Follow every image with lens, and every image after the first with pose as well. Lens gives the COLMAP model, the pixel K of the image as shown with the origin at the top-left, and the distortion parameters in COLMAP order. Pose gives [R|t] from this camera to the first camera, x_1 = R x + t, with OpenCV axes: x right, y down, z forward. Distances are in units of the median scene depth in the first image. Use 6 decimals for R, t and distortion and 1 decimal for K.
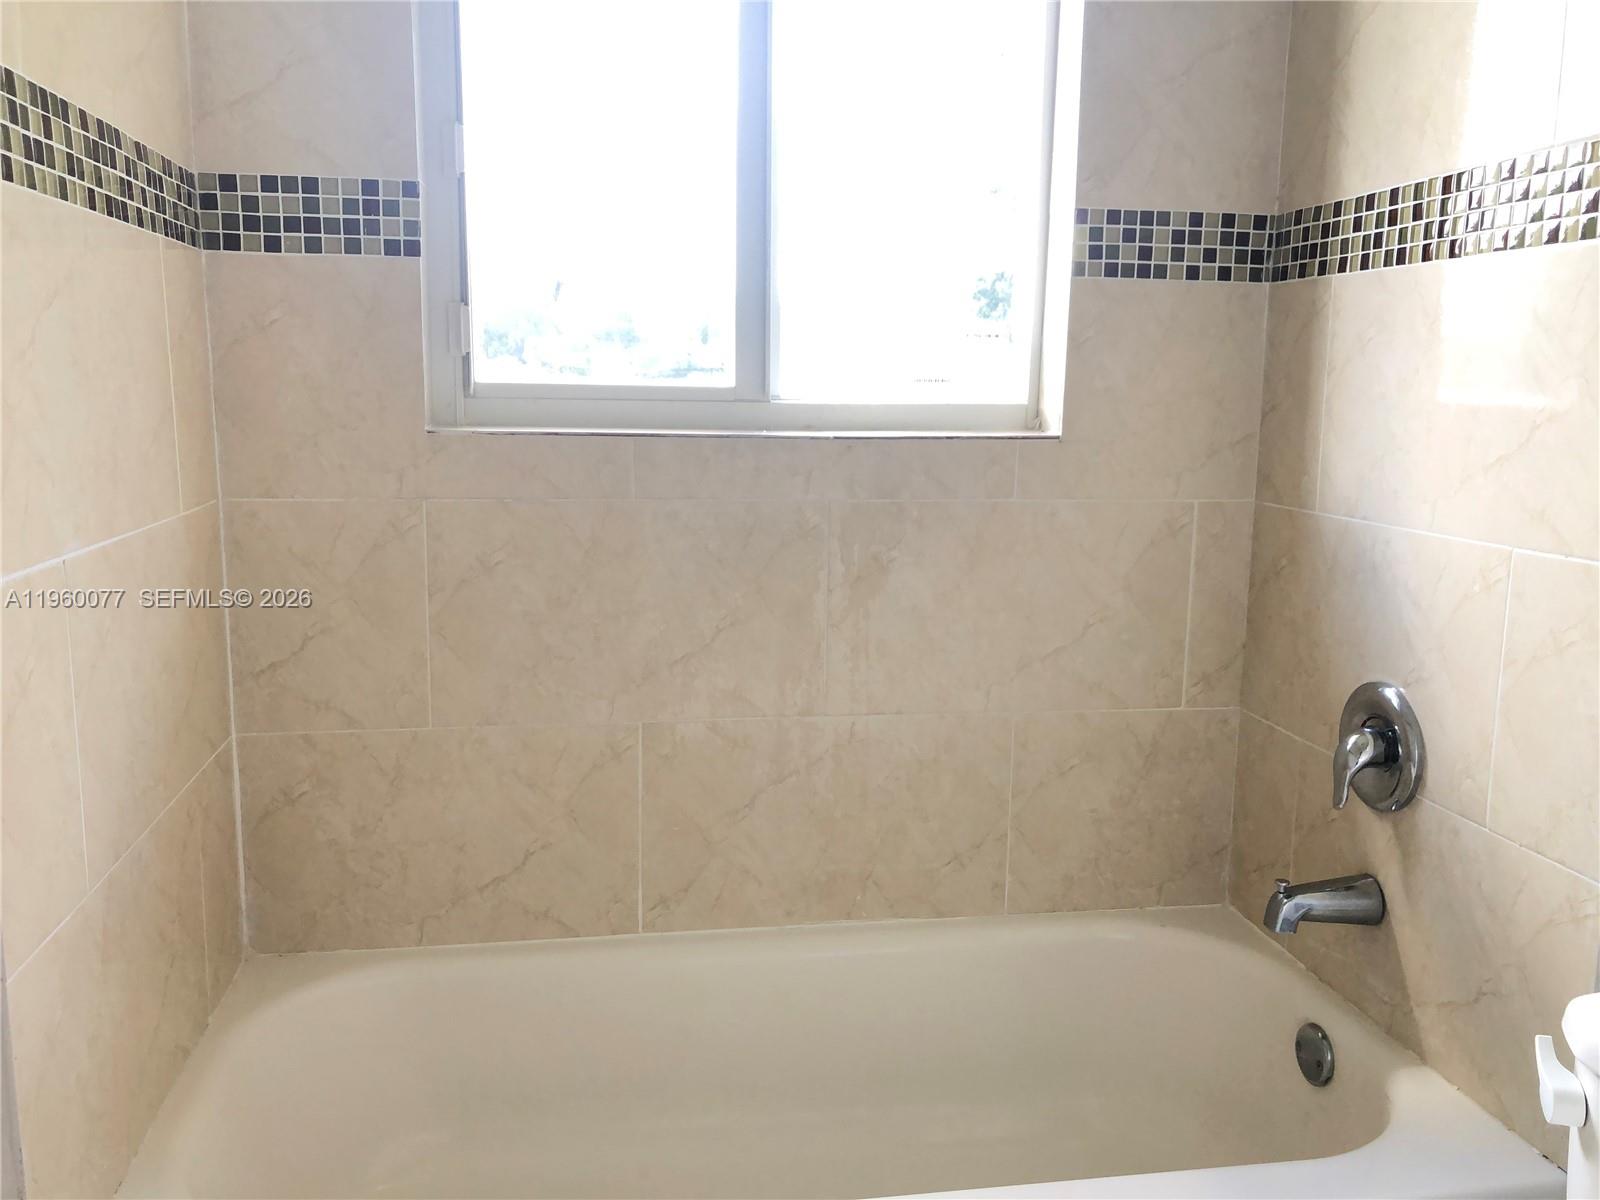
lens RADIAL K [[1303.4, 0, 798.4], [0, 1303.4, 597.0], [0, 0, 1]] dist [0.034376, 0.003388]
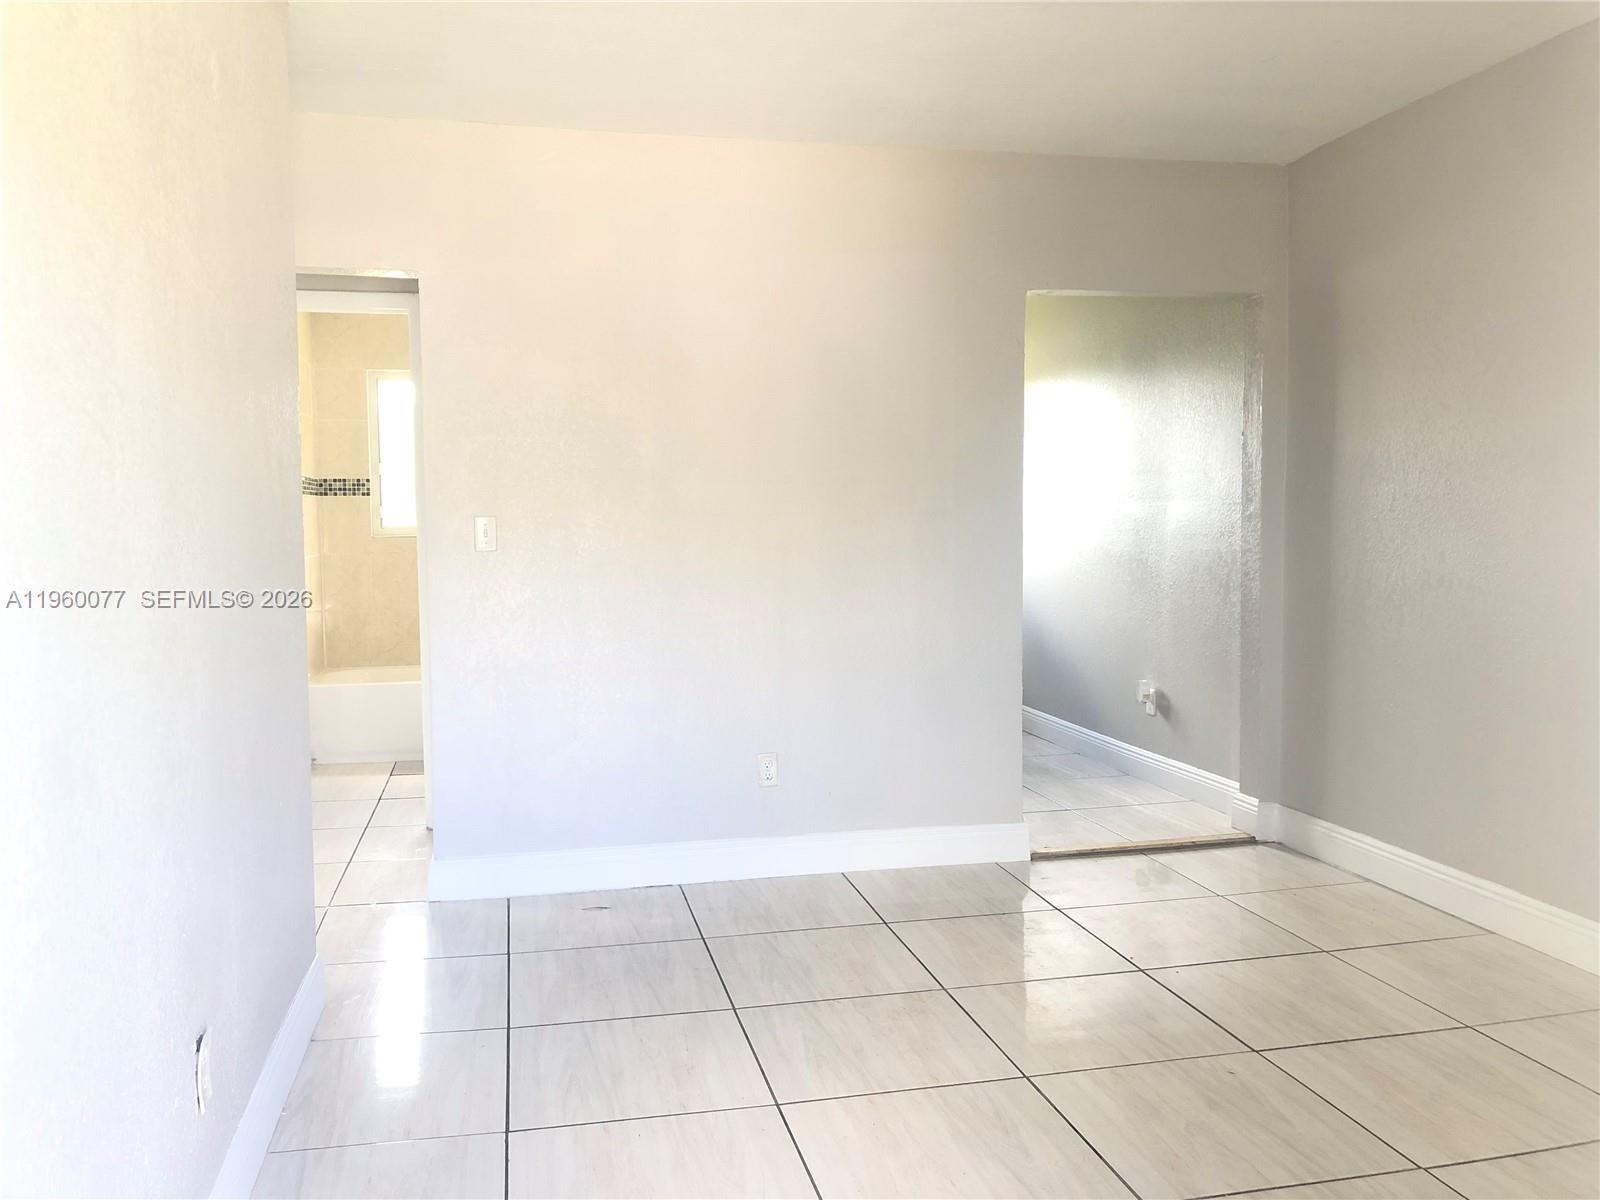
lens RADIAL K [[1303.4, 0, 807.6], [0, 1303.4, 601.7], [0, 0, 1]] dist [0.034376, 0.003388]
pose [[0.997157, -0.025635, 0.070862, 0.807072], [0.033067, 0.993839, -0.105782, 0.570134], [-0.067713, 0.107825, 0.991861, -3.236048]]
